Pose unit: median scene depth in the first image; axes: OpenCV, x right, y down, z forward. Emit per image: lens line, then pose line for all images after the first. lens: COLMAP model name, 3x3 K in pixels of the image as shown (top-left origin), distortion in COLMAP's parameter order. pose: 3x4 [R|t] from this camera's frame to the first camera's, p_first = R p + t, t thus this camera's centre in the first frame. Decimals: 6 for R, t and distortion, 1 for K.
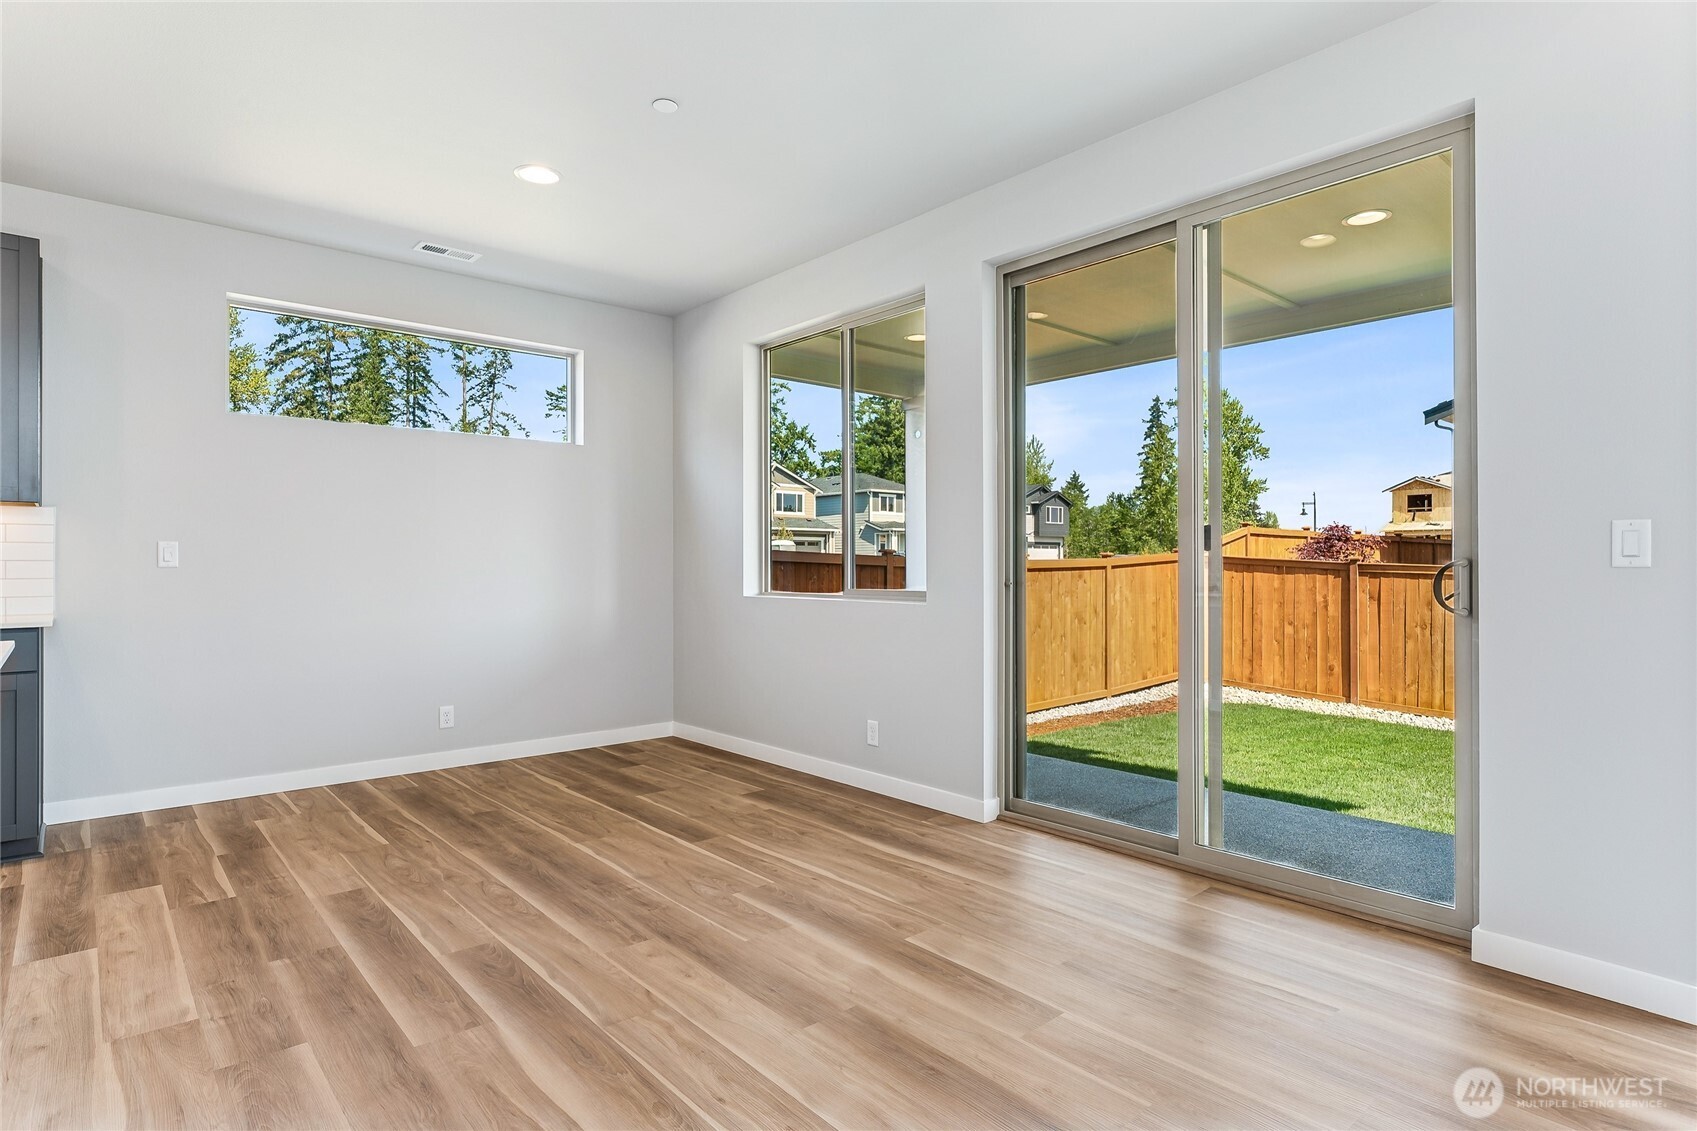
lens RADIAL K [[912.8, 0, 843.2], [0, 912.8, 568.7], [0, 0, 1]] dist [-0.004485, -0.000113]
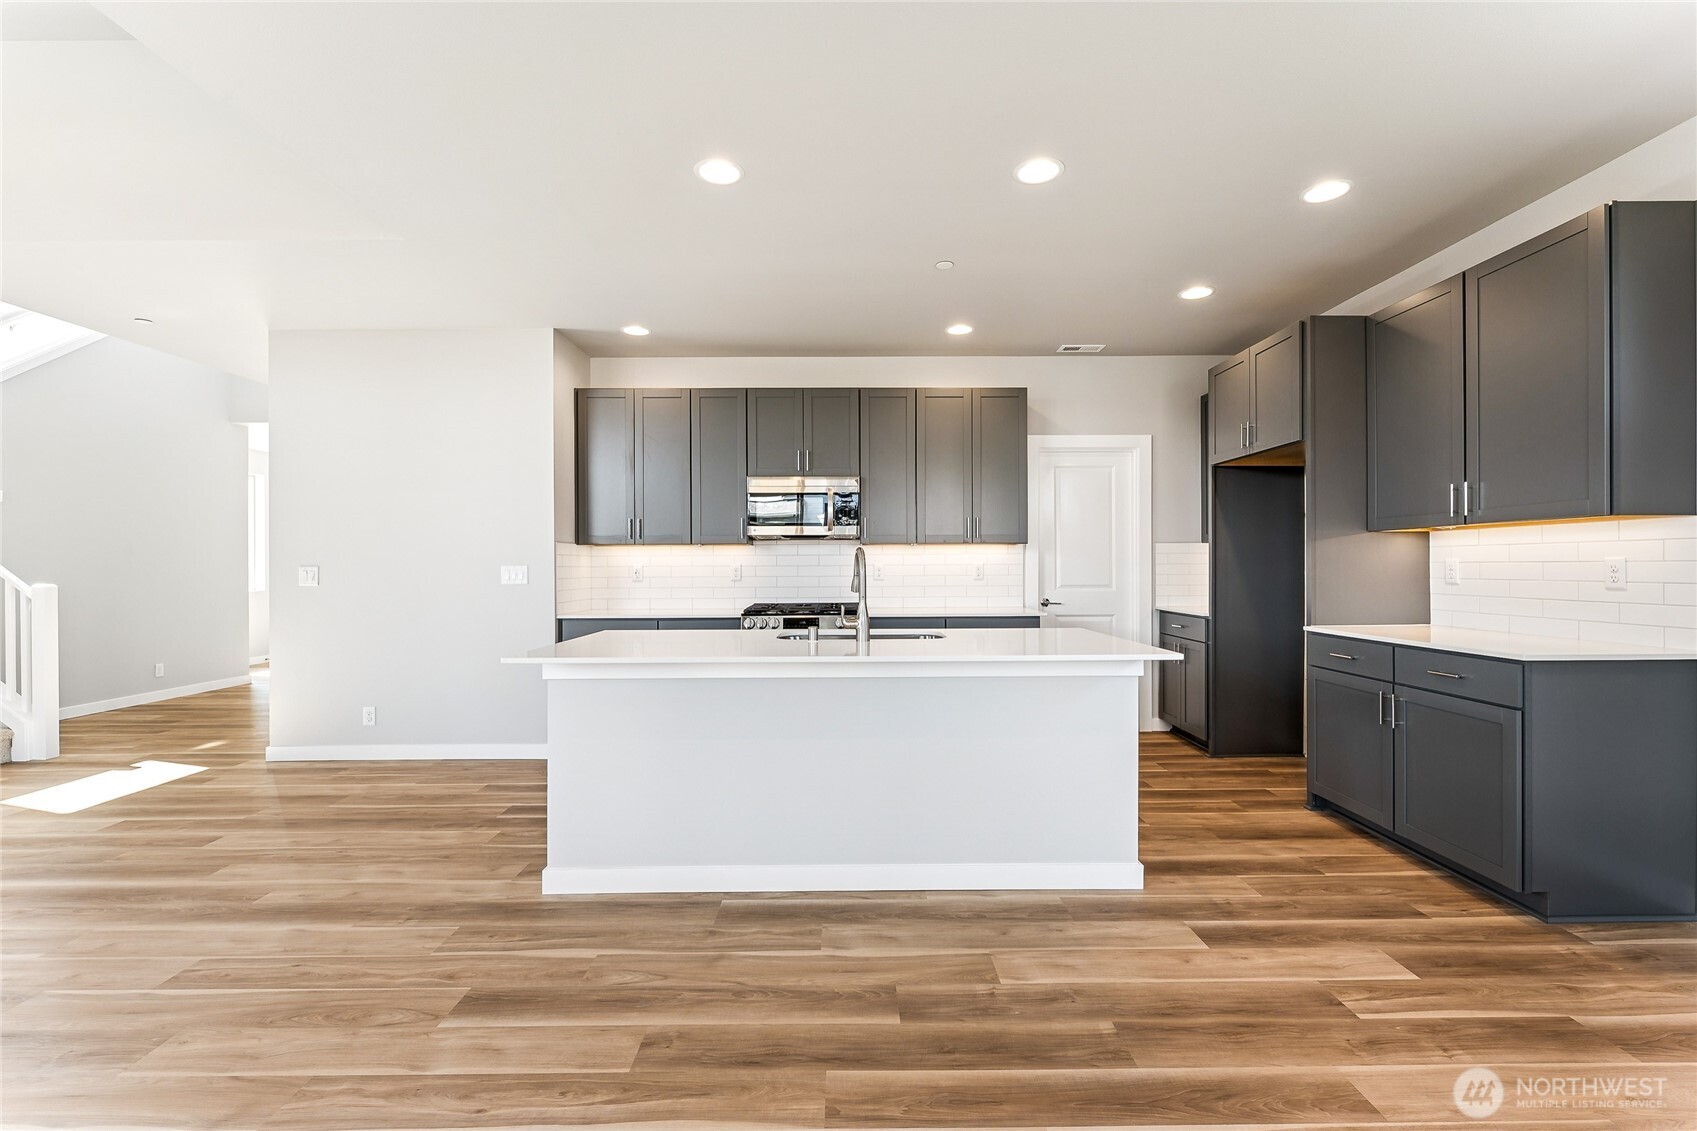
lens RADIAL K [[720.6, 0, 836.9], [0, 720.6, 567.0], [0, 0, 1]] dist [-0.001989, -0.000350]
pose [[-0.644716, 0.003311, -0.764415, 0.096601], [0.002373, 0.999994, 0.002330, -0.032467], [0.764419, -0.000311, -0.644720, 1.022302]]
